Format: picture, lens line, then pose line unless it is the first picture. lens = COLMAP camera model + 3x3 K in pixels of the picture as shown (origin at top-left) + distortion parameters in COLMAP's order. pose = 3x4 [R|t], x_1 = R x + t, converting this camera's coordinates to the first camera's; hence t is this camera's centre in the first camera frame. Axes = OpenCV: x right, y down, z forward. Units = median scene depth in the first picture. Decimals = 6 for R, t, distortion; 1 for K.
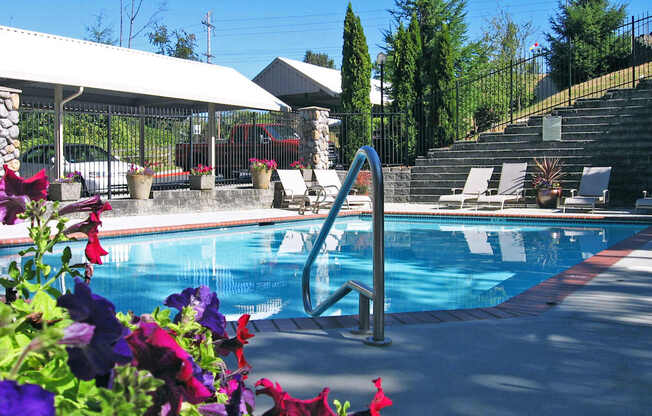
lens RADIAL K [[683.7, 0, 326.0], [0, 683.7, 208.0], [0, 0, 1]] dist [-0.107063, 0.009742]
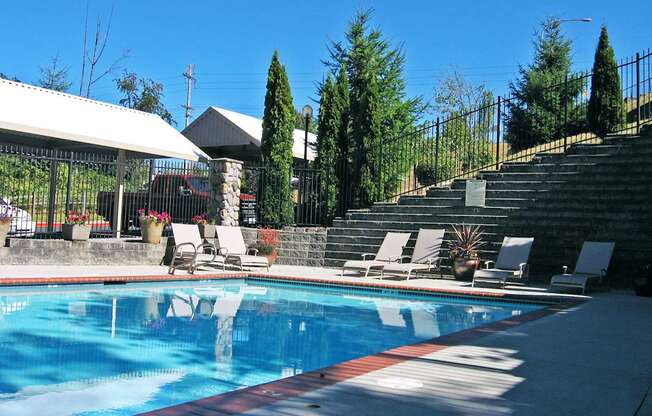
lens RADIAL K [[683.7, 0, 326.0], [0, 683.7, 208.0], [0, 0, 1]] dist [-0.107063, 0.009742]
pose [[0.998556, 0.051050, 0.016719, 0.113560], [-0.049393, 0.994910, -0.087837, -0.006534], [-0.021118, 0.086884, 0.995995, 0.083863]]
